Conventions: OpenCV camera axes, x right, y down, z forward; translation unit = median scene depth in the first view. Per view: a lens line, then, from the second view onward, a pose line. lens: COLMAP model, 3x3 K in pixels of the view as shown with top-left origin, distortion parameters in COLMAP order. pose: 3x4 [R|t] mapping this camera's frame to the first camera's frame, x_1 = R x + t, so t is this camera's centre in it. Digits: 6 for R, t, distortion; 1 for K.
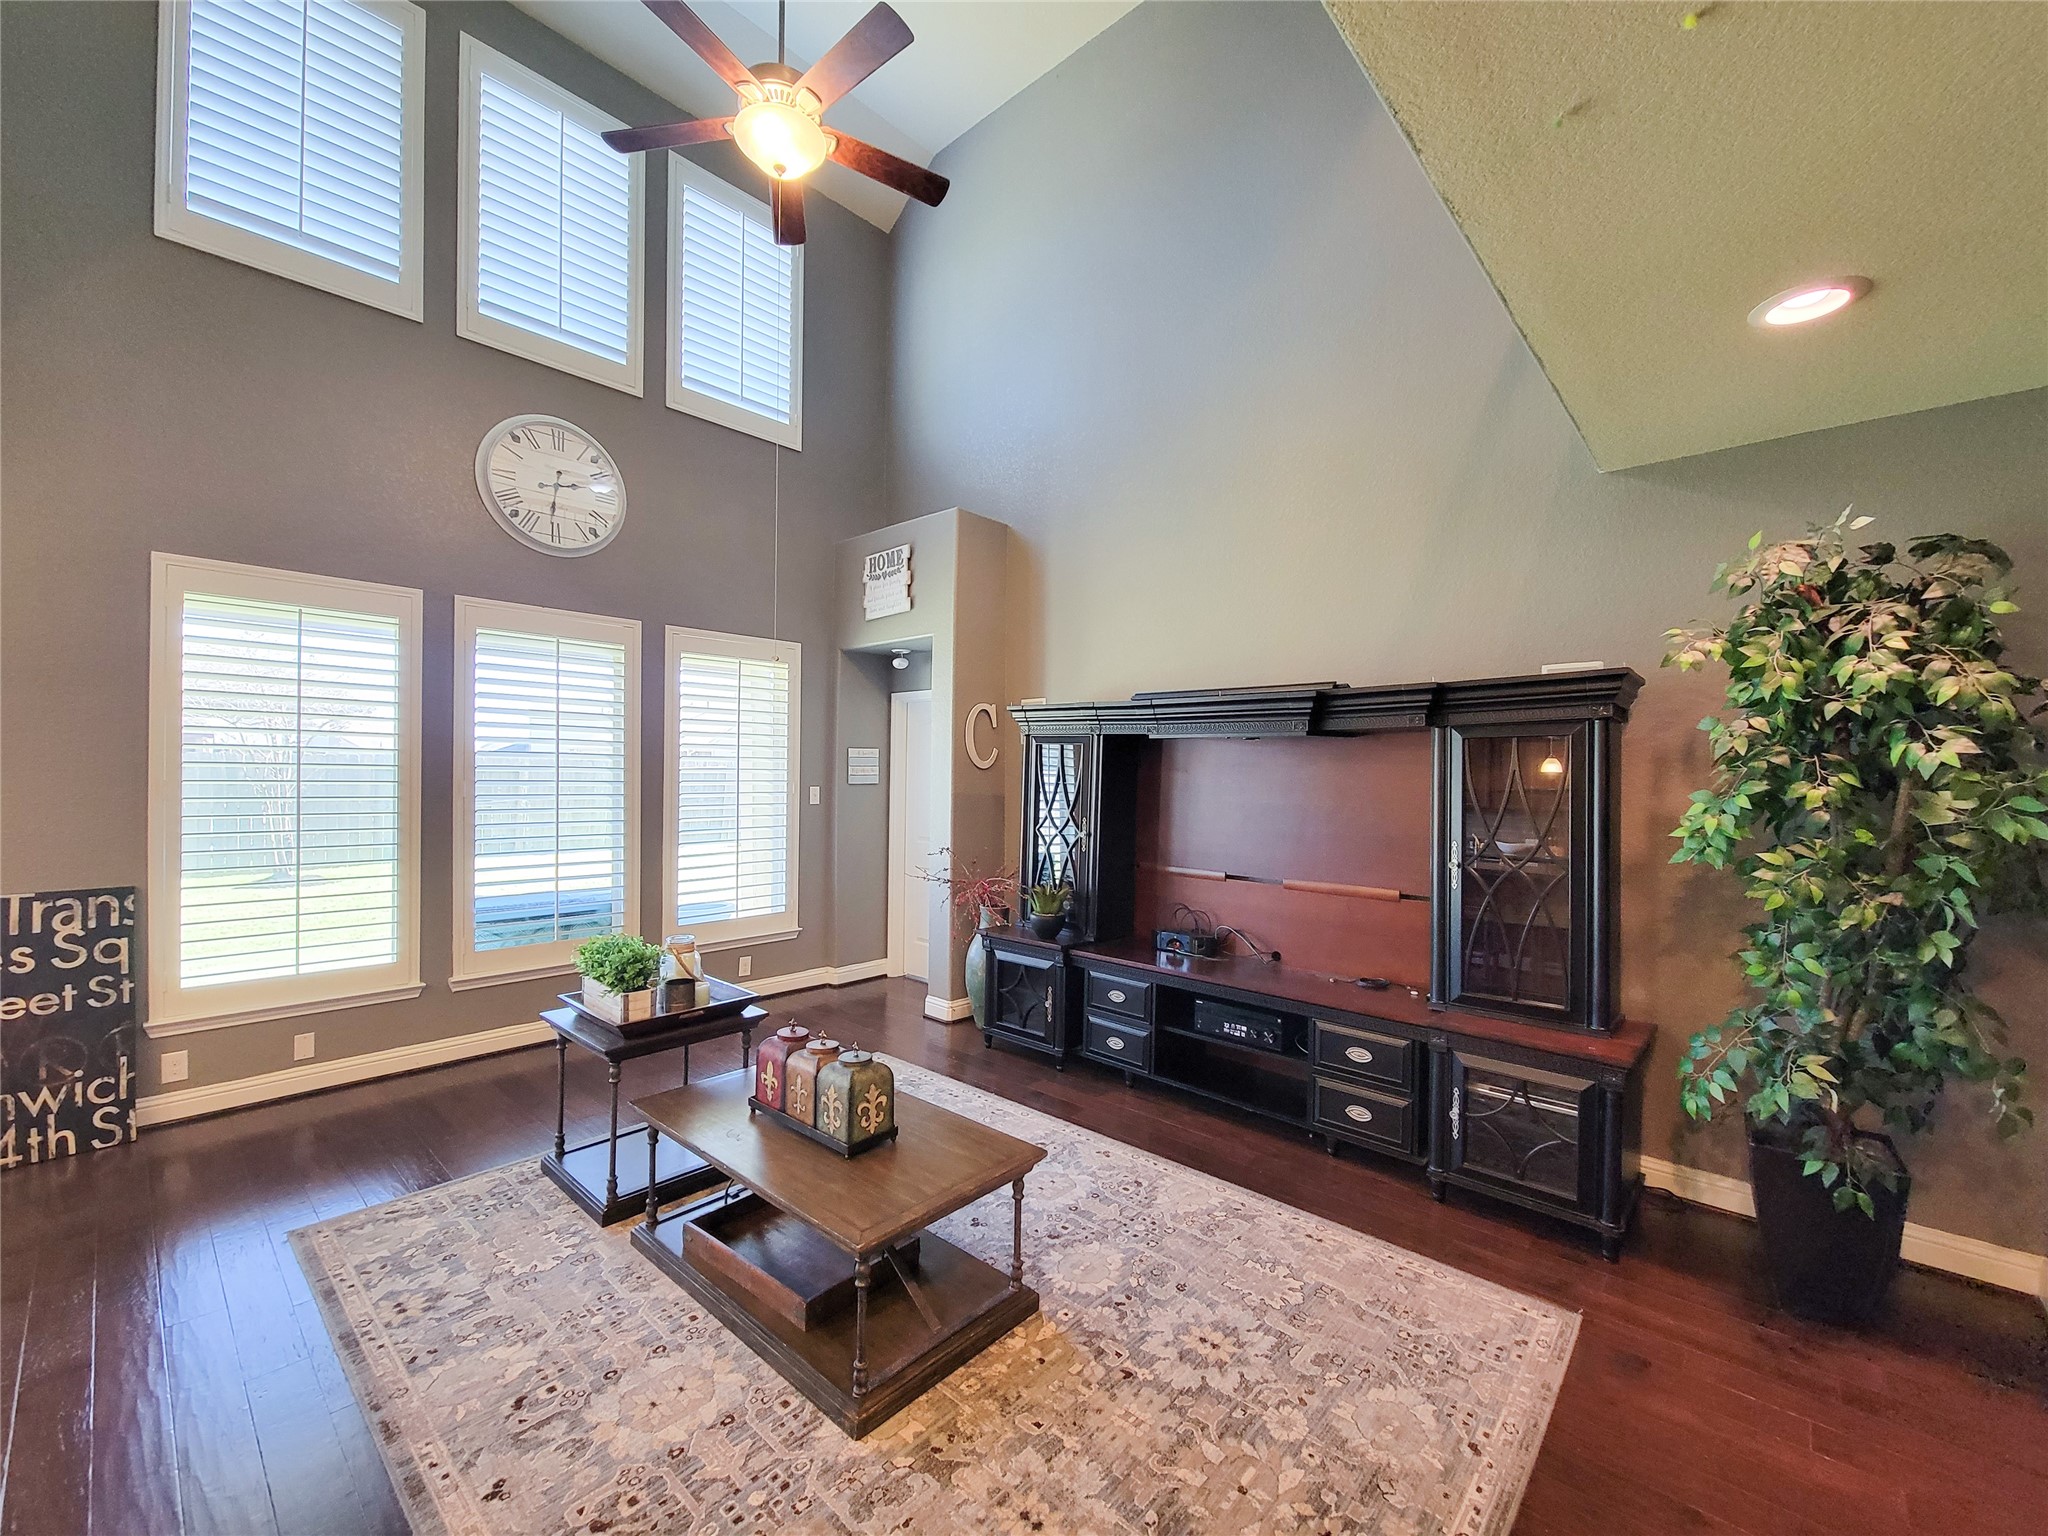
lens RADIAL K [[847.2, 0, 1028.8], [0, 847.2, 771.2], [0, 0, 1]] dist [0.005456, -0.004219]
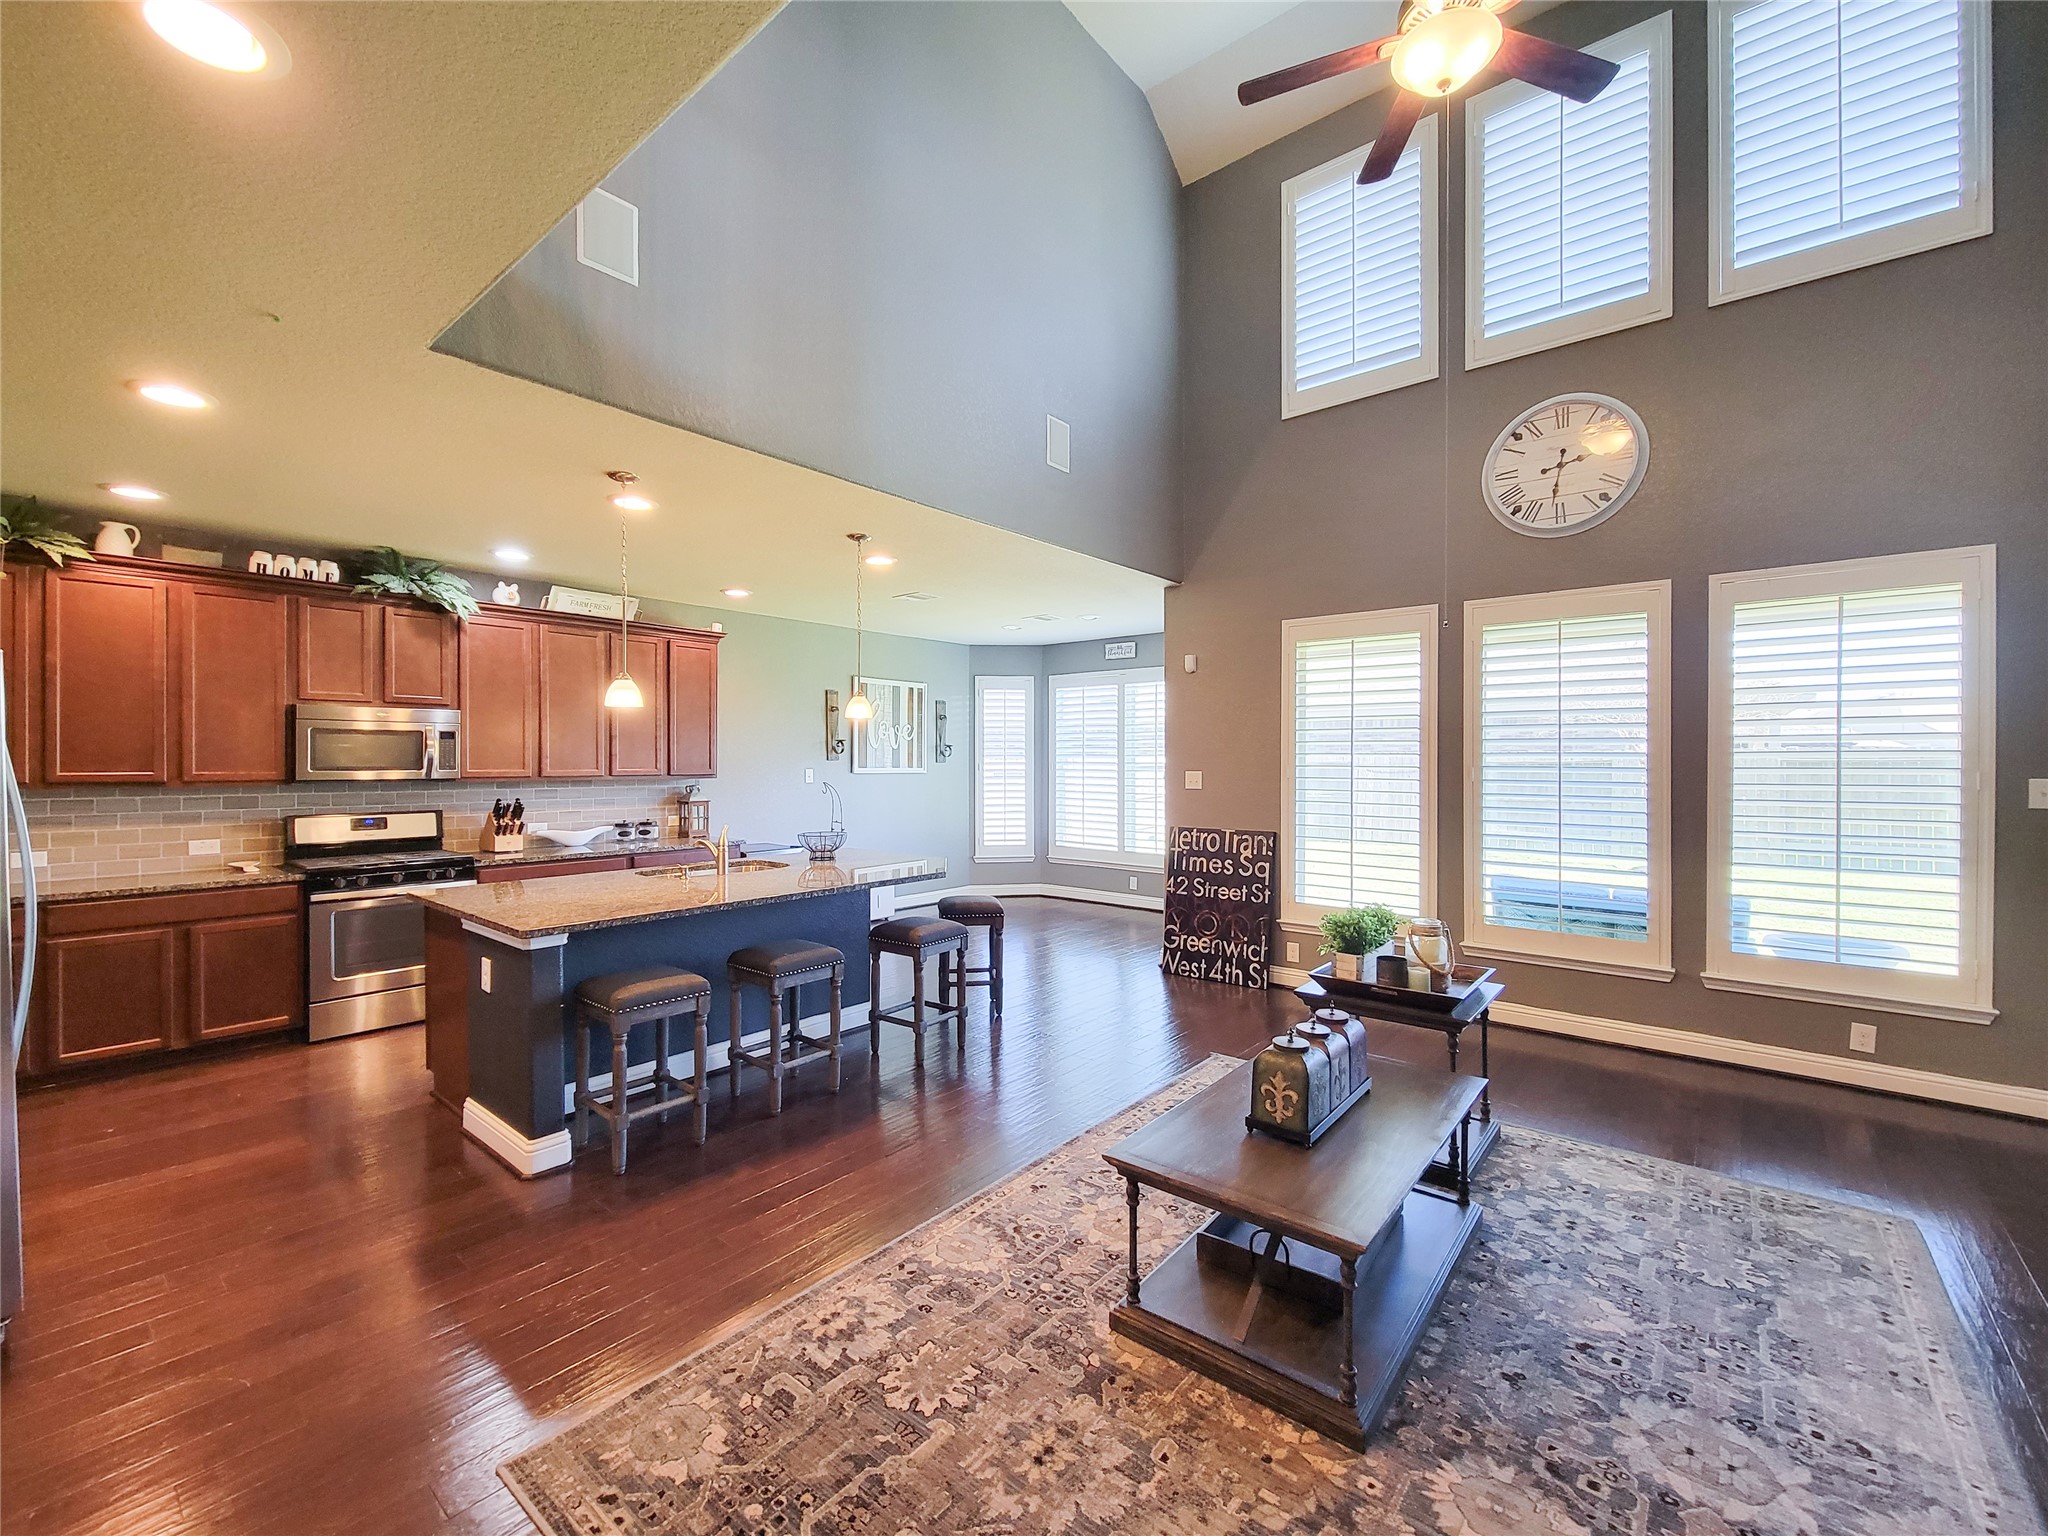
lens RADIAL K [[847.2, 0, 1023.1], [0, 847.2, 761.8], [0, 0, 1]] dist [0.005456, -0.004219]
pose [[0.037667, -0.011747, -0.999221, 0.559371], [-0.000368, 0.999931, -0.011769, 0.023989], [0.999290, 0.000811, 0.037660, 0.497407]]
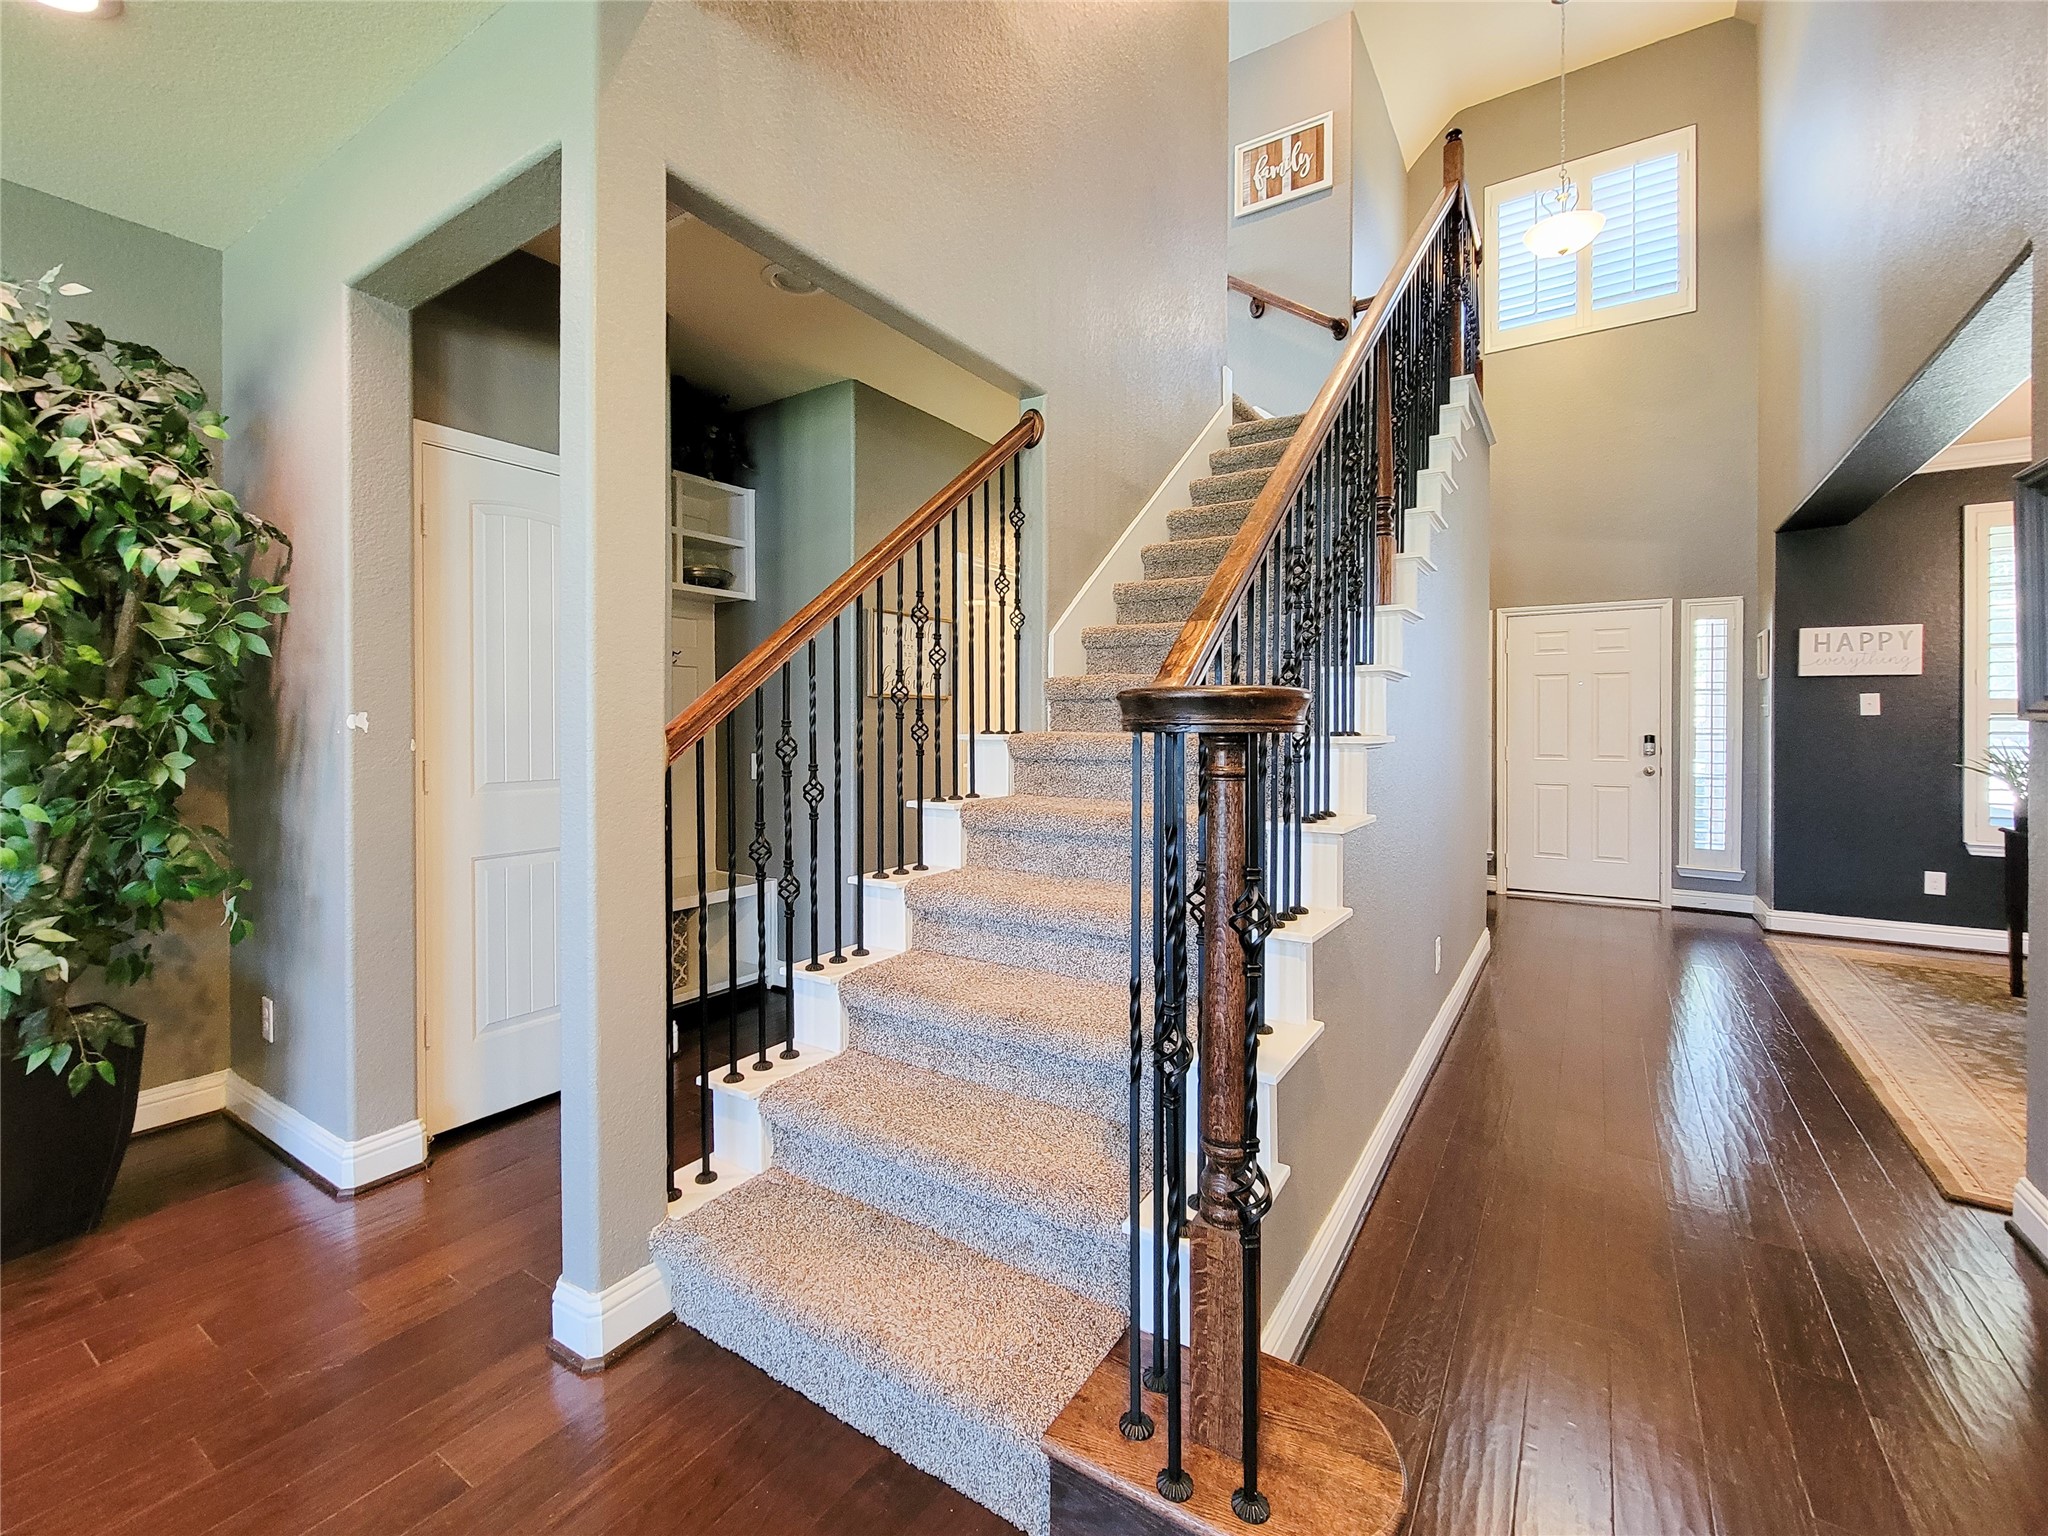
lens RADIAL K [[880.9, 0, 1007.5], [0, 880.9, 730.7], [0, 0, 1]] dist [-0.001122, -0.003954]
pose [[-0.159092, -0.015878, 0.987136, -0.030612], [0.000276, 0.999870, 0.016127, 0.094436], [-0.987264, 0.002838, -0.159067, 0.145518]]
